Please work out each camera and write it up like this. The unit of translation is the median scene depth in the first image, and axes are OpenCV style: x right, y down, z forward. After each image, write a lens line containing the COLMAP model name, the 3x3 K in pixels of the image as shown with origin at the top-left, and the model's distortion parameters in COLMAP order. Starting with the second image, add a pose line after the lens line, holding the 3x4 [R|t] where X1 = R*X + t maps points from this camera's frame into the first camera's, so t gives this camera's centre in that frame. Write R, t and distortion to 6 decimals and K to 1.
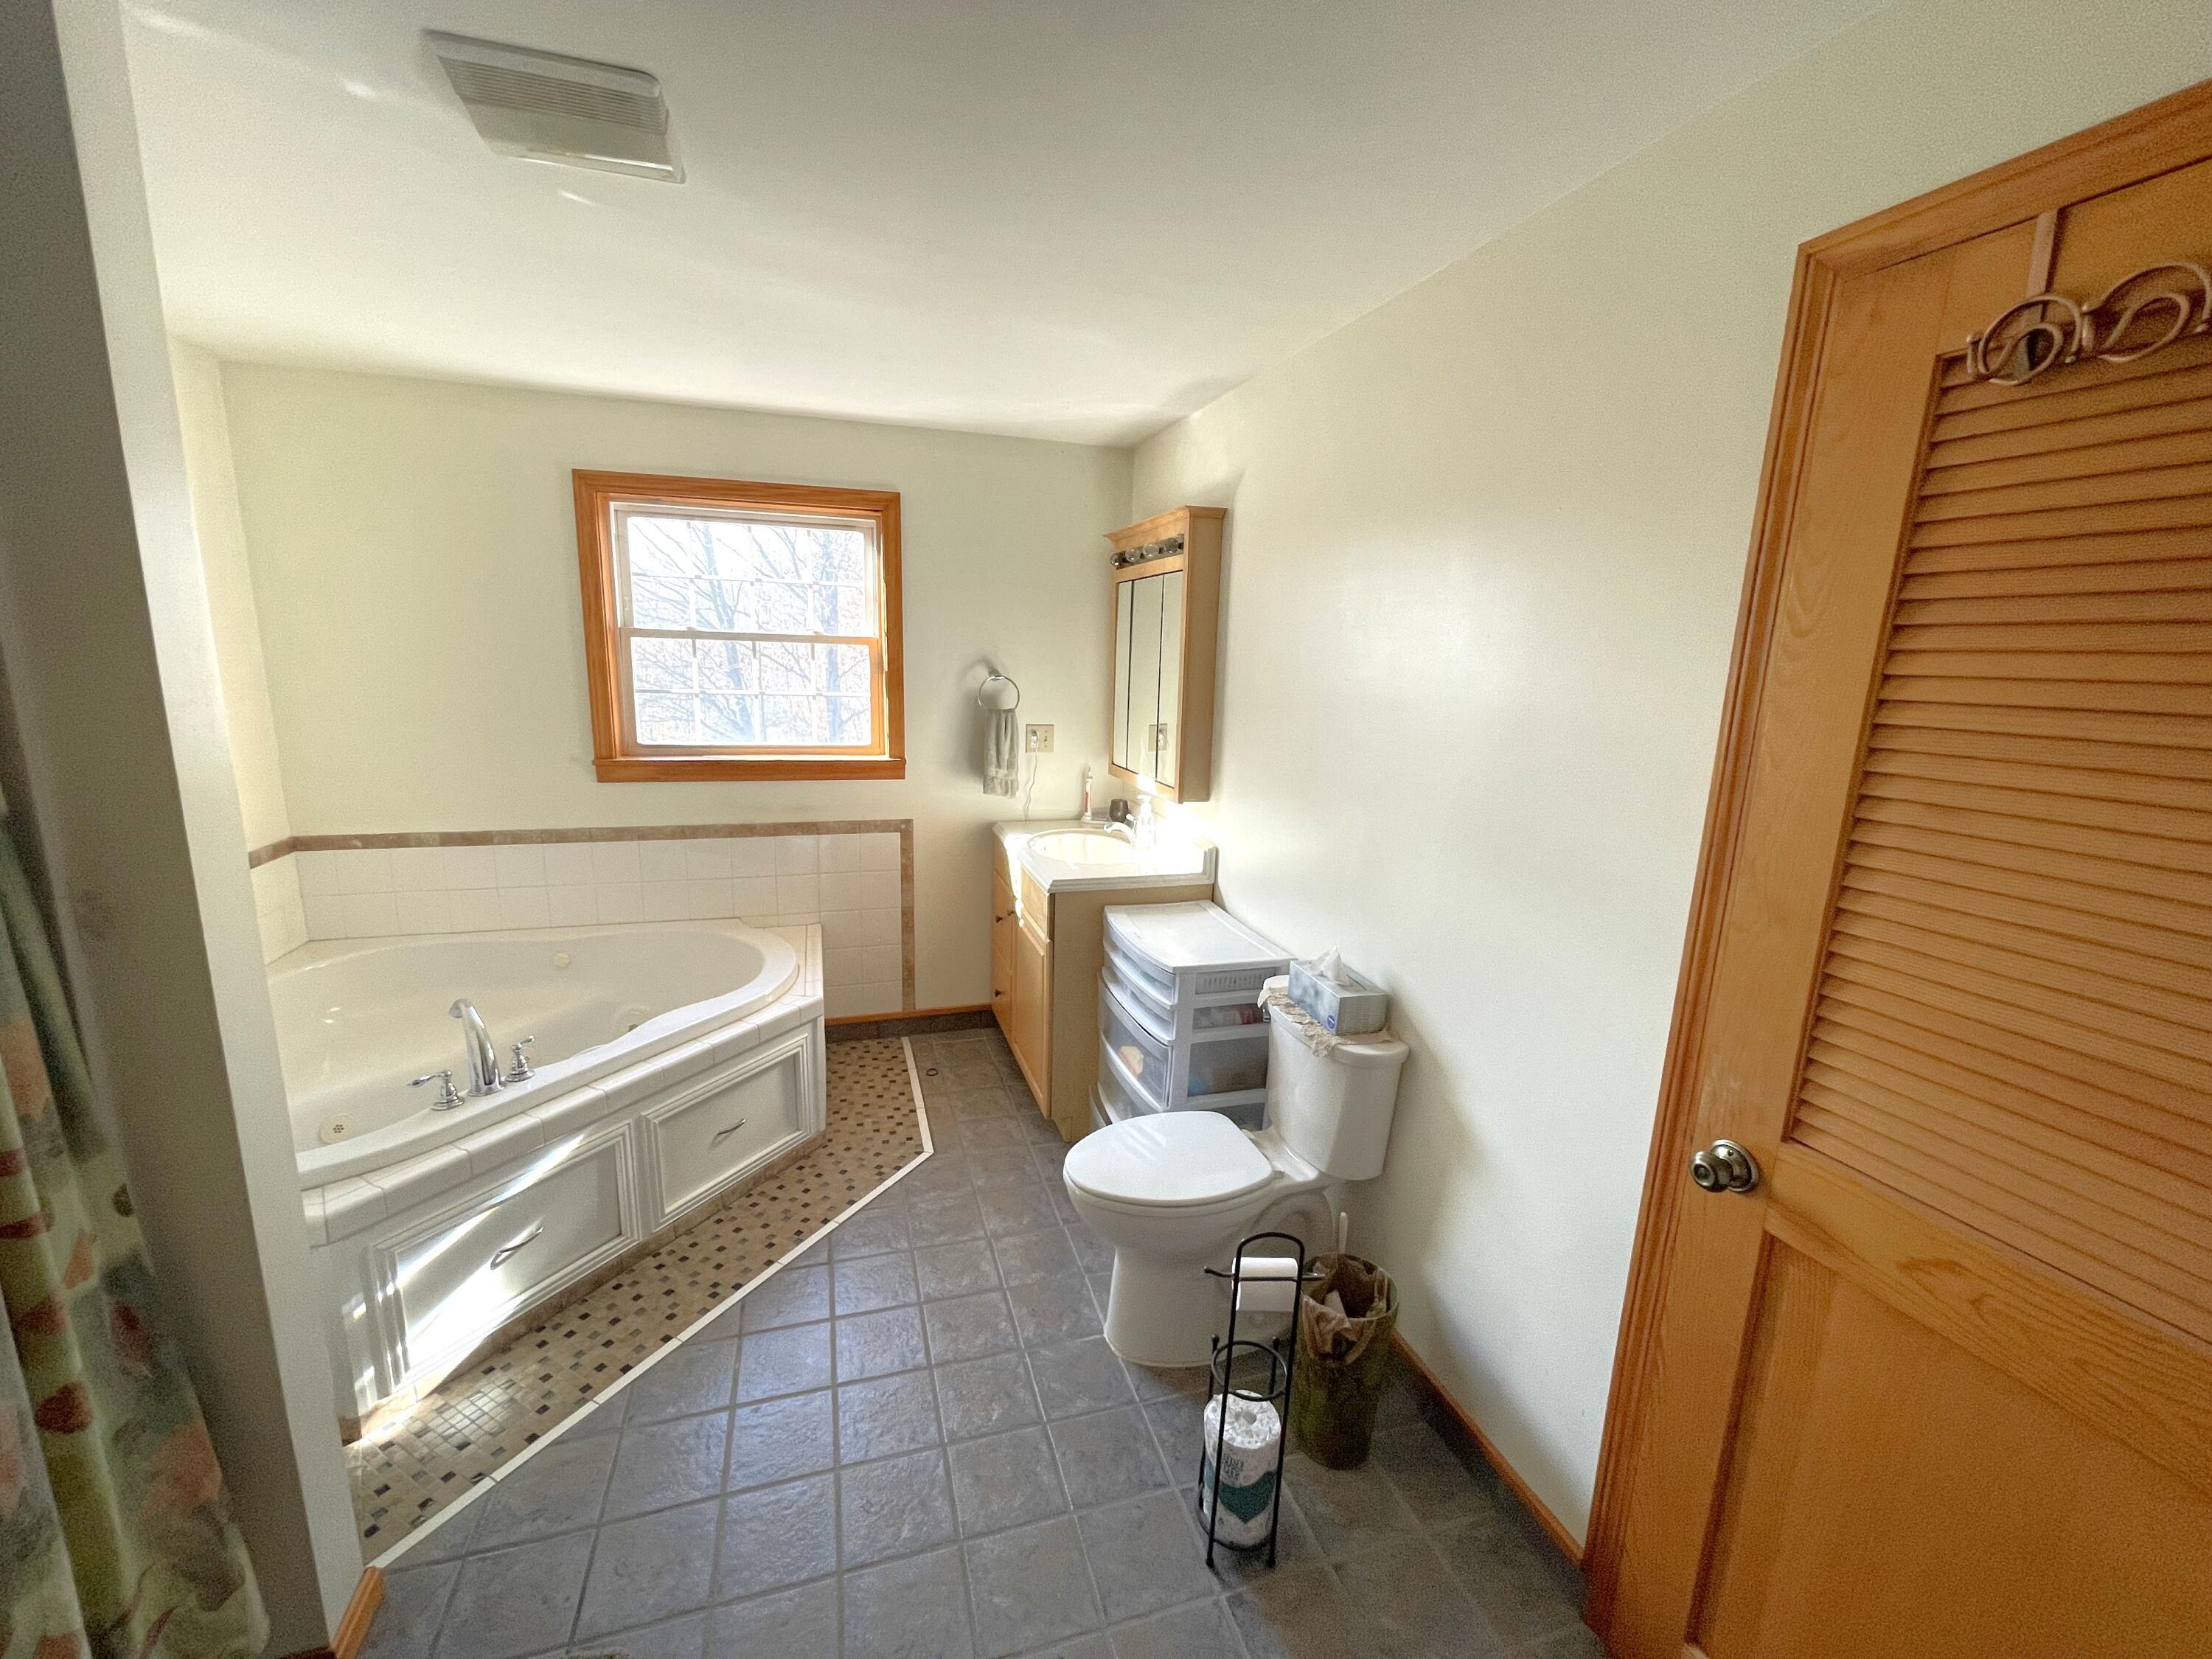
lens RADIAL K [[908.0, 0, 1106.0], [0, 908.0, 829.5], [0, 0, 1]] dist [-0.000927, 0.004652]
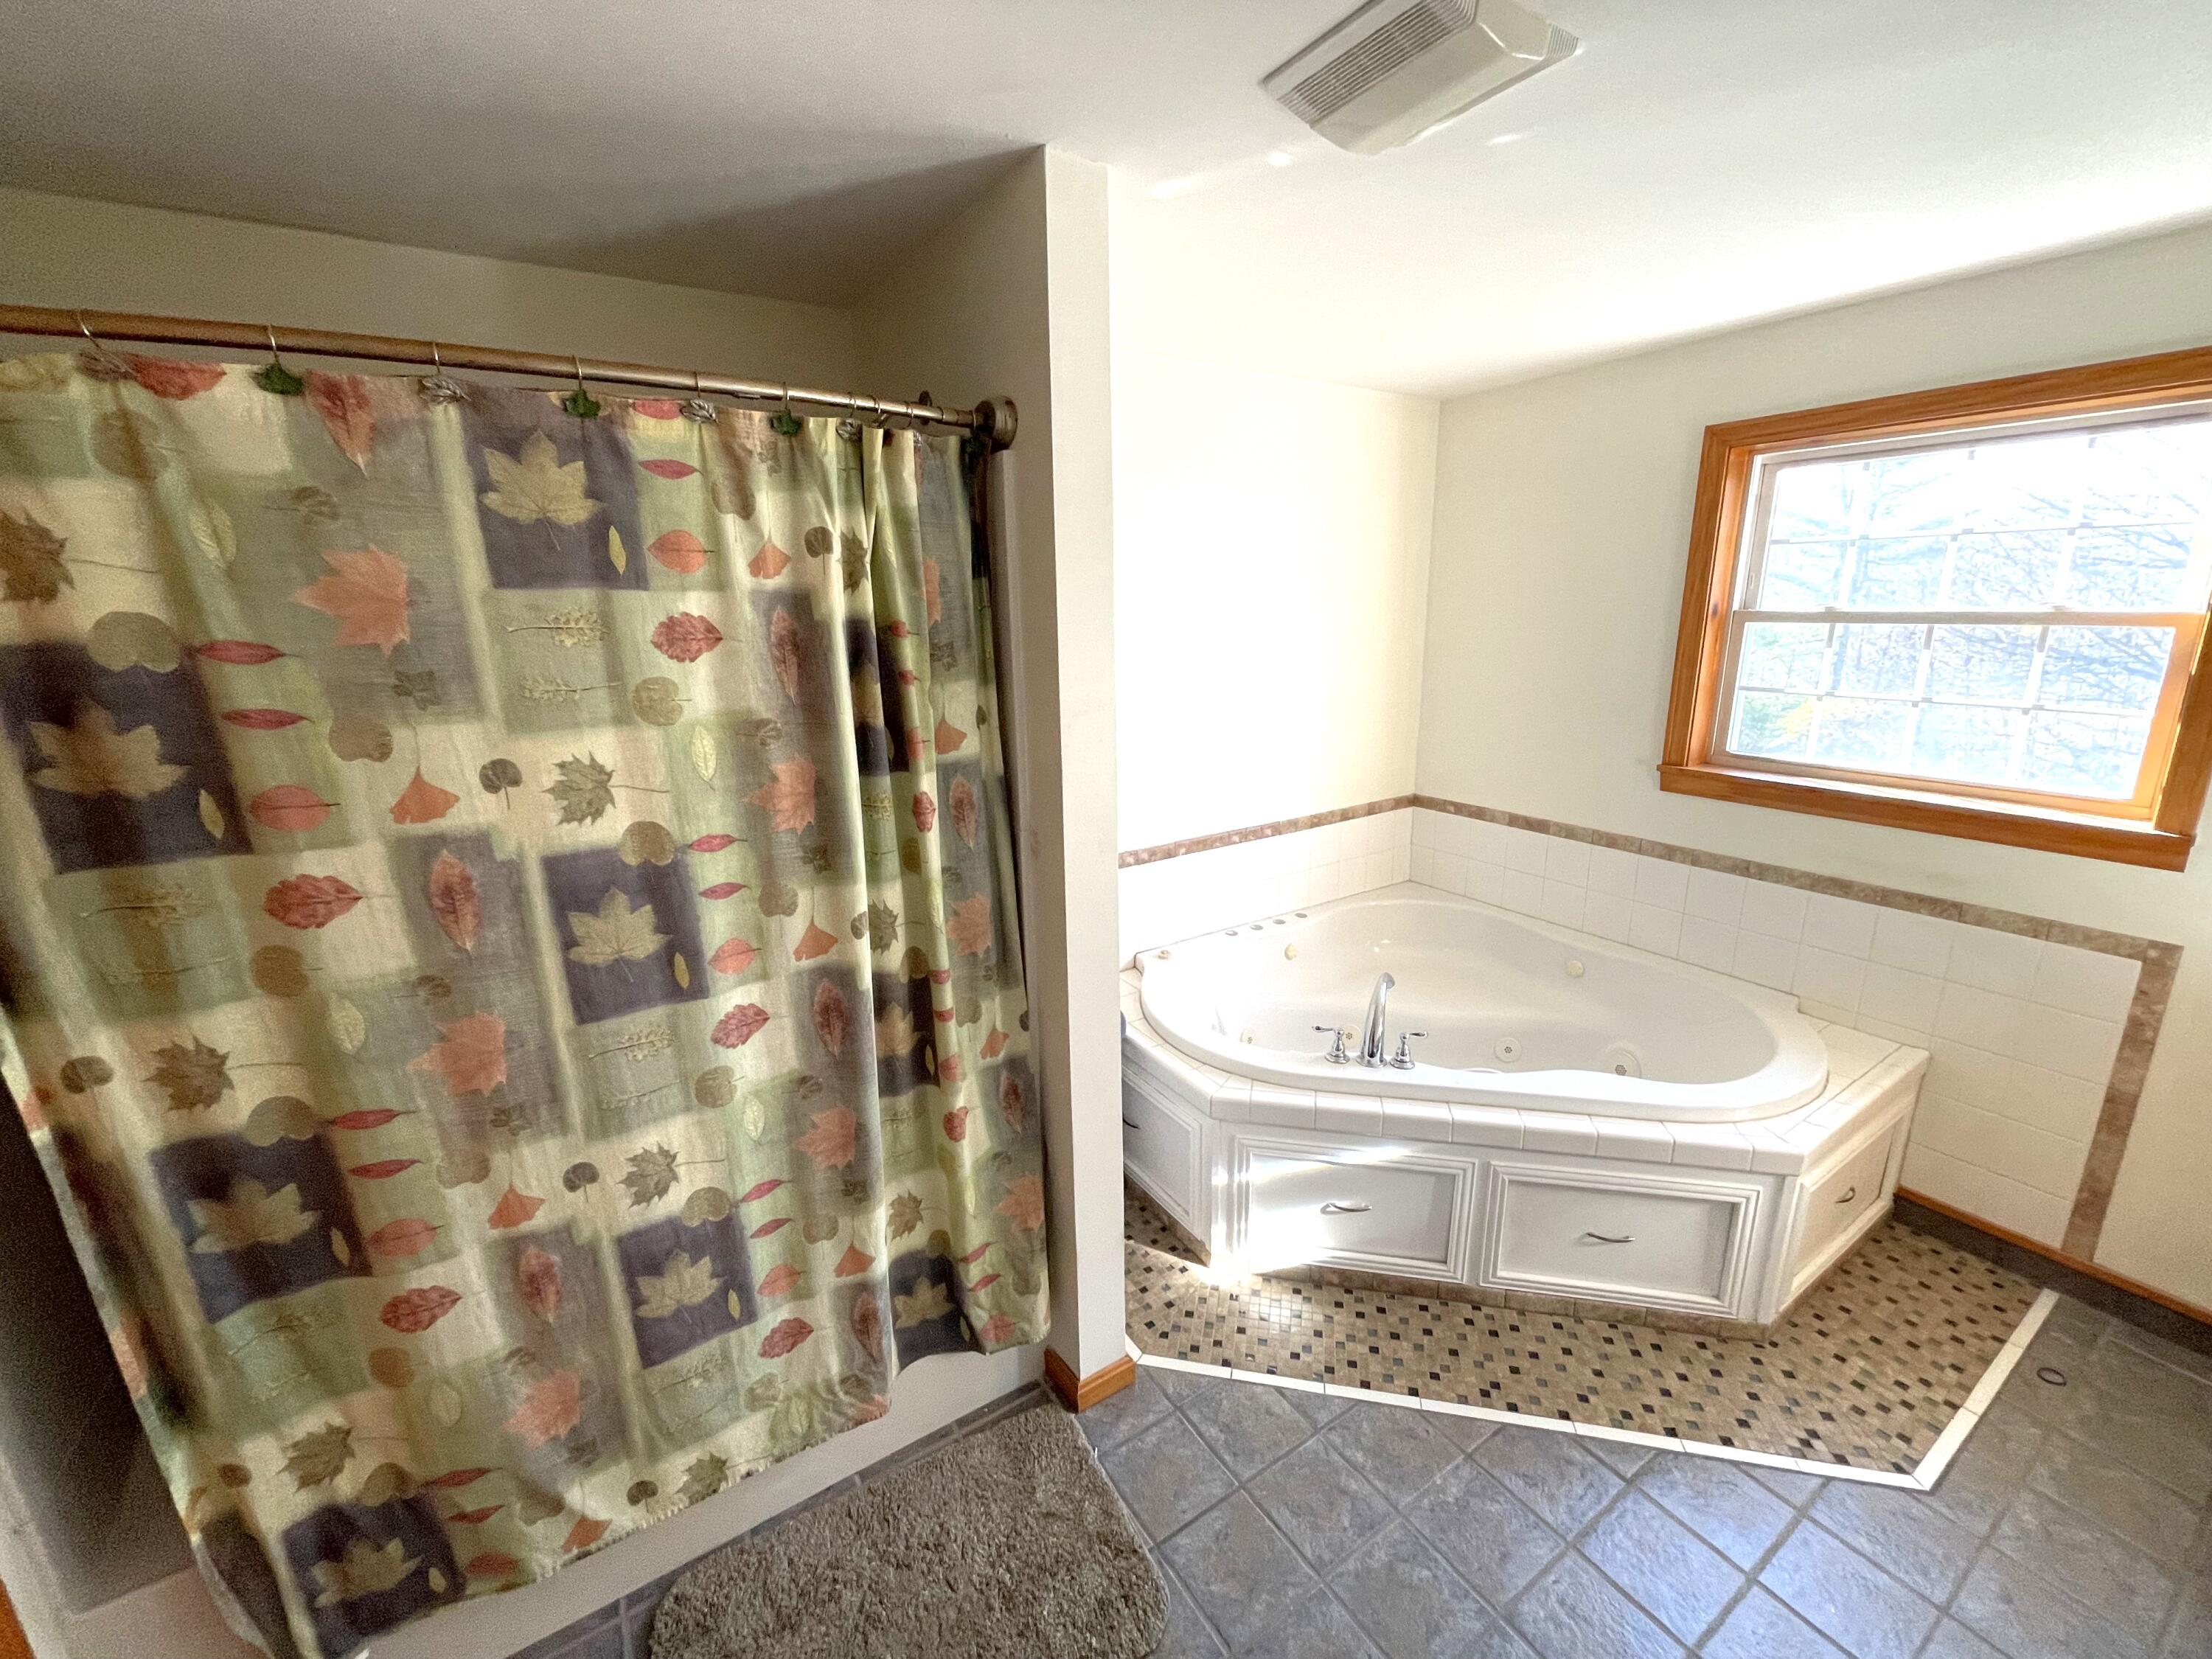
lens RADIAL K [[908.0, 0, 1106.0], [0, 908.0, 829.5], [0, 0, 1]] dist [-0.000927, 0.004652]
pose [[0.264034, 0.206380, -0.942175, 0.167767], [-0.160887, 0.972578, 0.167953, -0.095881], [0.951000, 0.107239, 0.289997, 0.303059]]
